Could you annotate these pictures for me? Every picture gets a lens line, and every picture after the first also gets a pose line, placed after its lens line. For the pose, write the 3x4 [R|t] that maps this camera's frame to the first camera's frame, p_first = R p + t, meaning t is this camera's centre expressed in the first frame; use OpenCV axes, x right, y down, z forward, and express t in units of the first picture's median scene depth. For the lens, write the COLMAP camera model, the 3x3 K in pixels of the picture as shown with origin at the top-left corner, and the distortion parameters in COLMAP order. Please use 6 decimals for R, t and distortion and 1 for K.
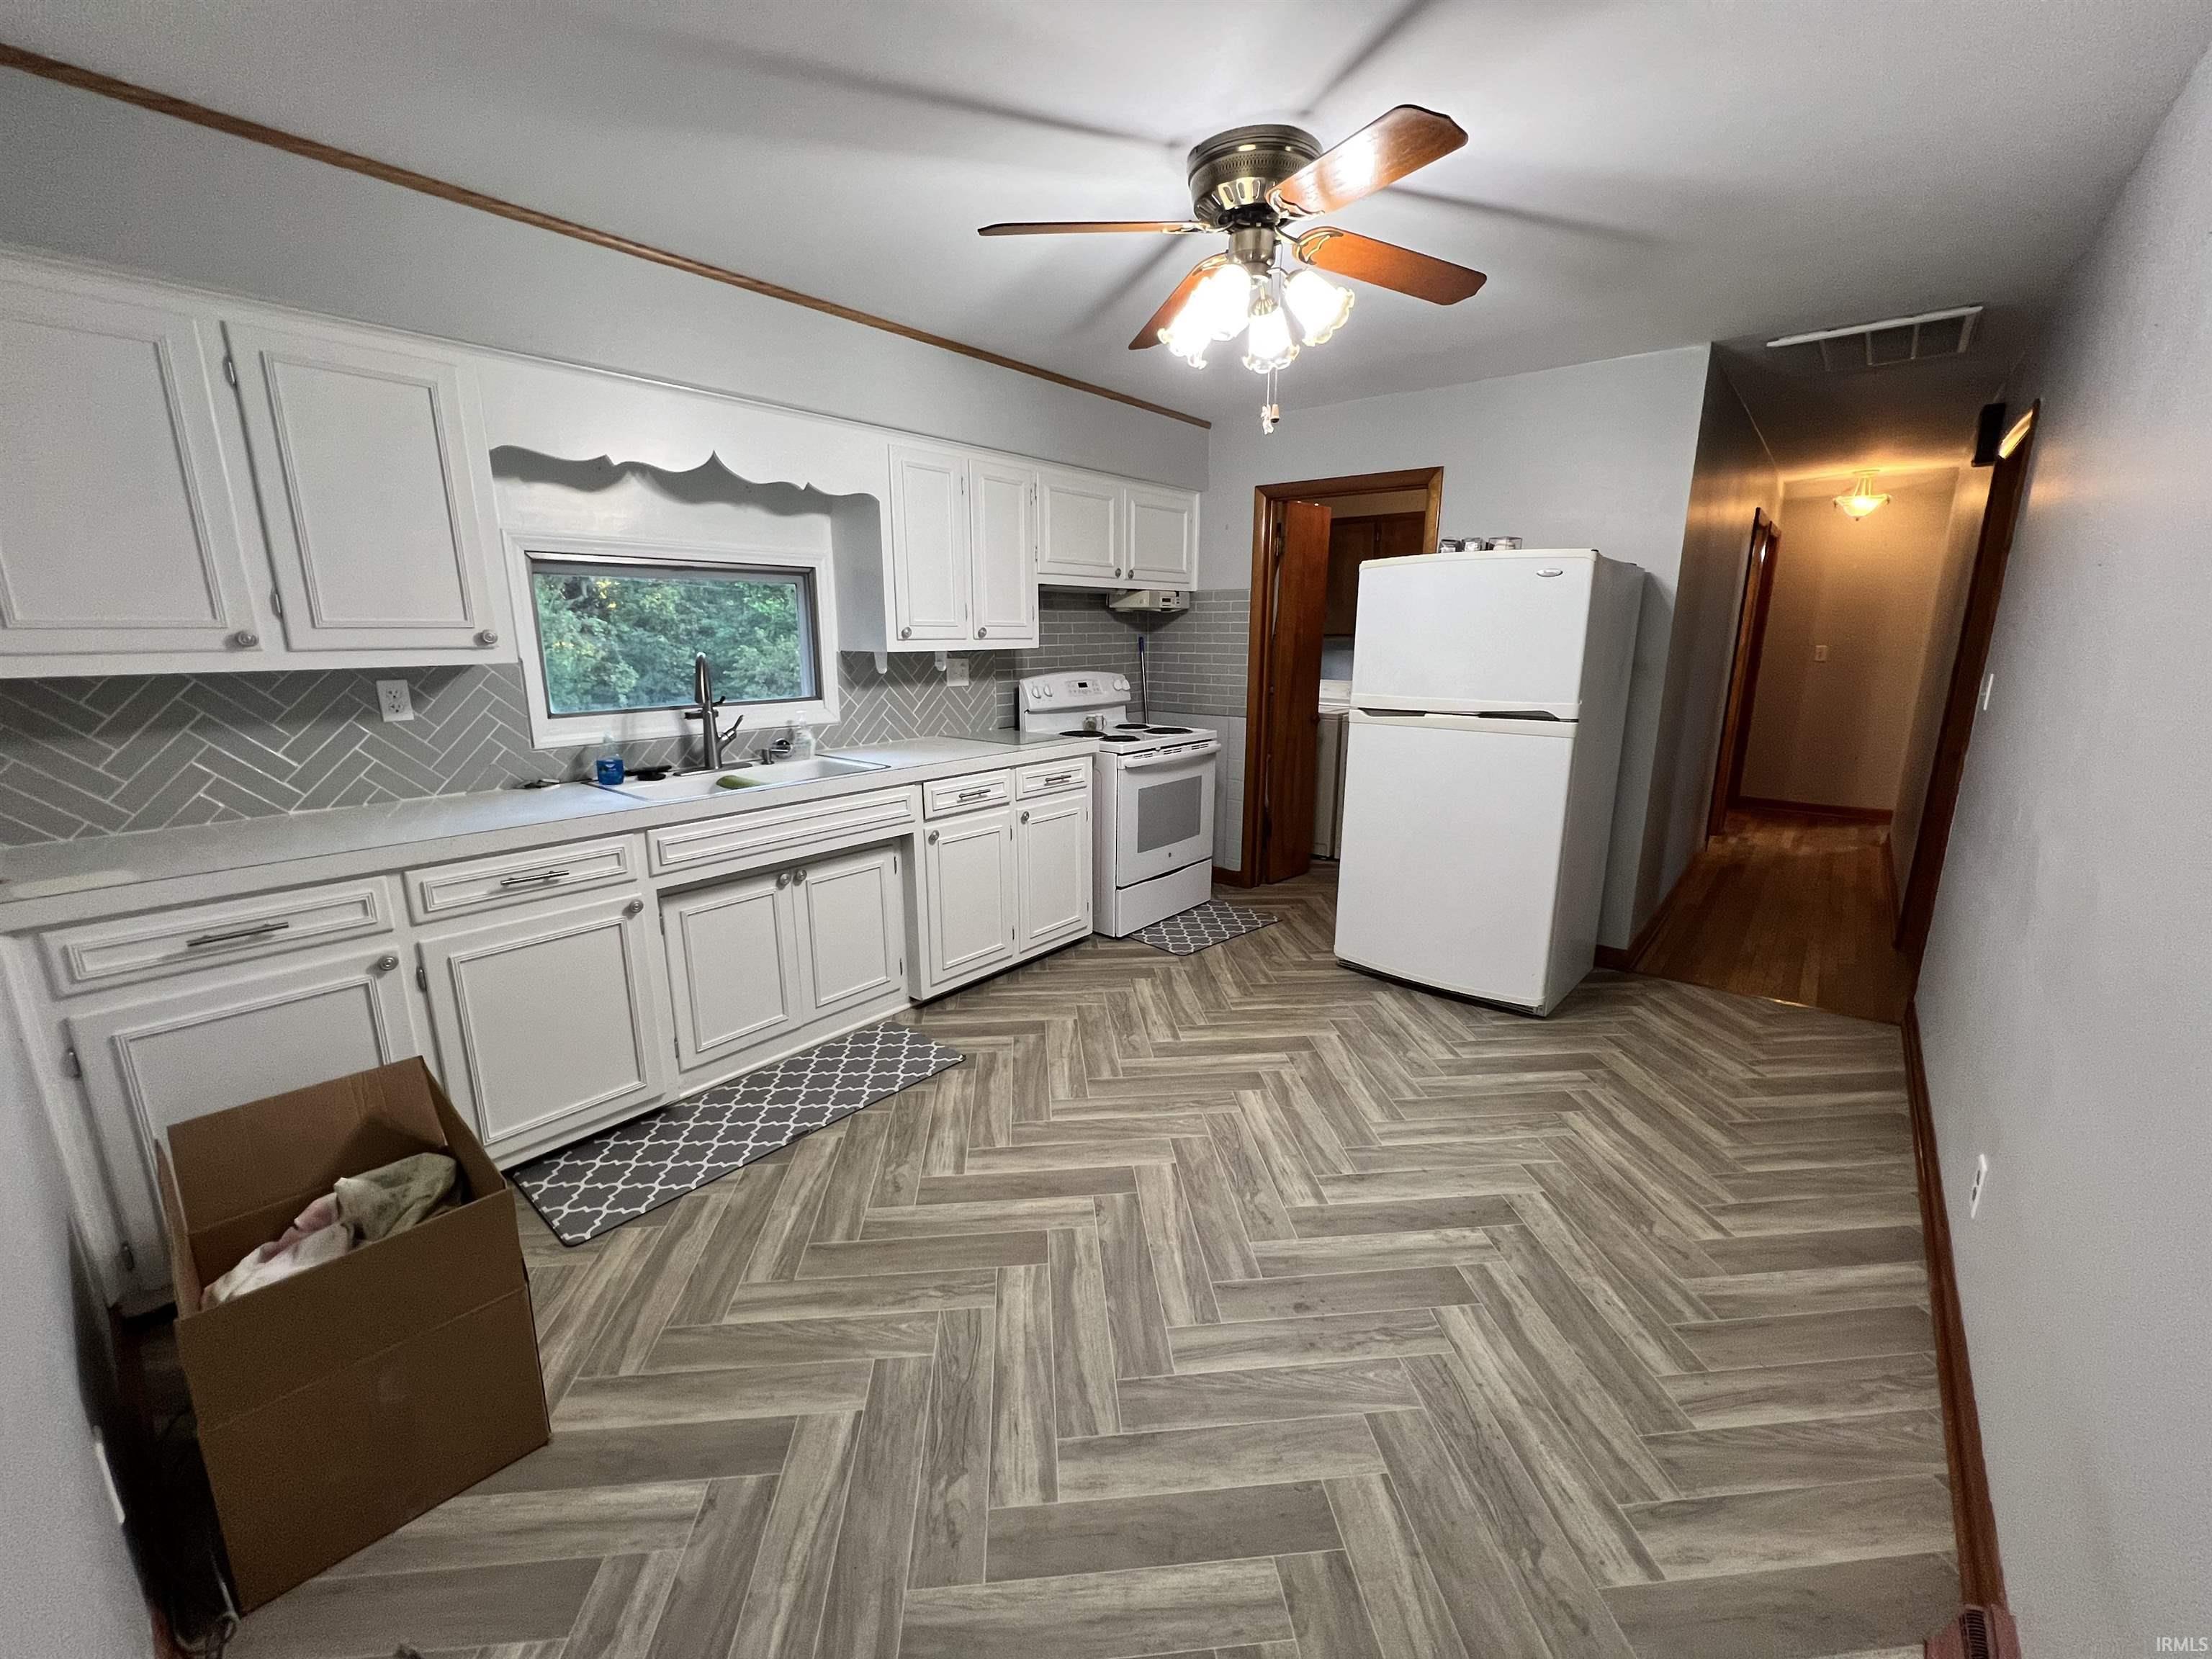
lens RADIAL K [[887.8, 0, 1107.6], [0, 887.8, 826.3], [0, 0, 1]] dist [-0.004340, -0.000160]
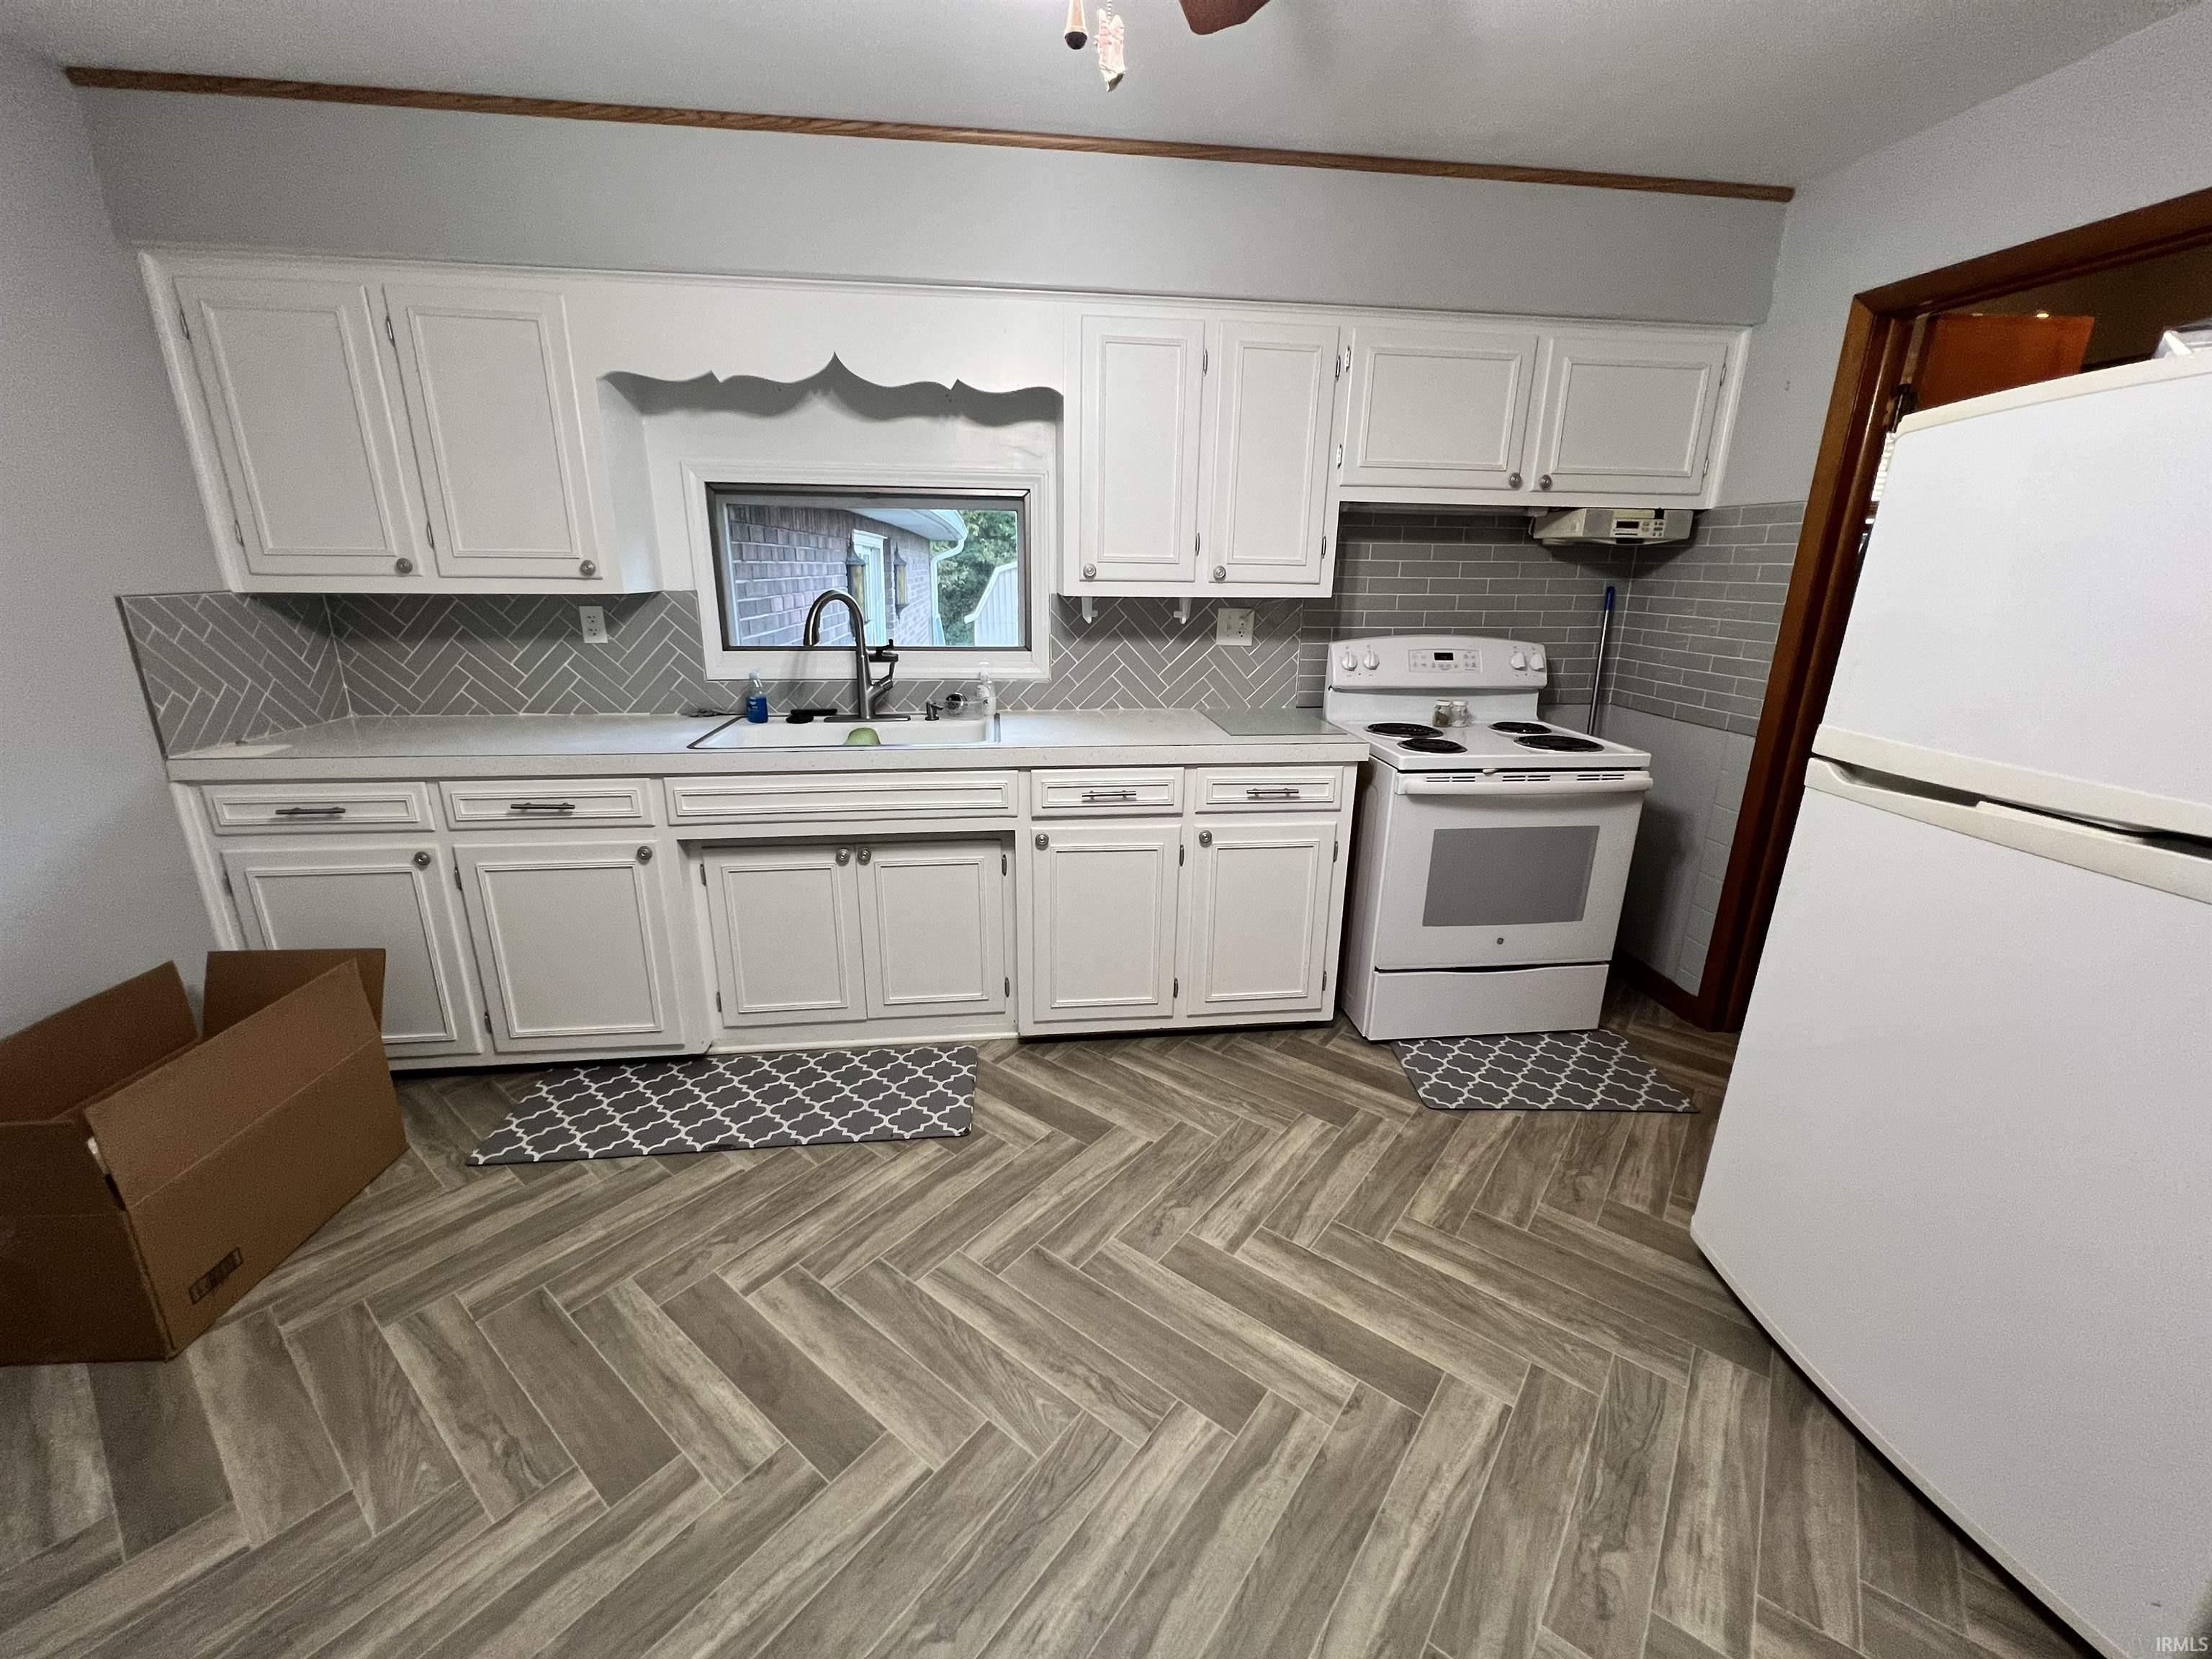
lens RADIAL K [[887.8, 0, 1107.6], [0, 887.8, 826.3], [0, 0, 1]] dist [-0.004340, -0.000160]
pose [[0.726421, 0.202951, -0.656600, 0.340368], [-0.162092, 0.979044, 0.123287, -0.102358], [0.667861, 0.016871, 0.744094, 0.456241]]
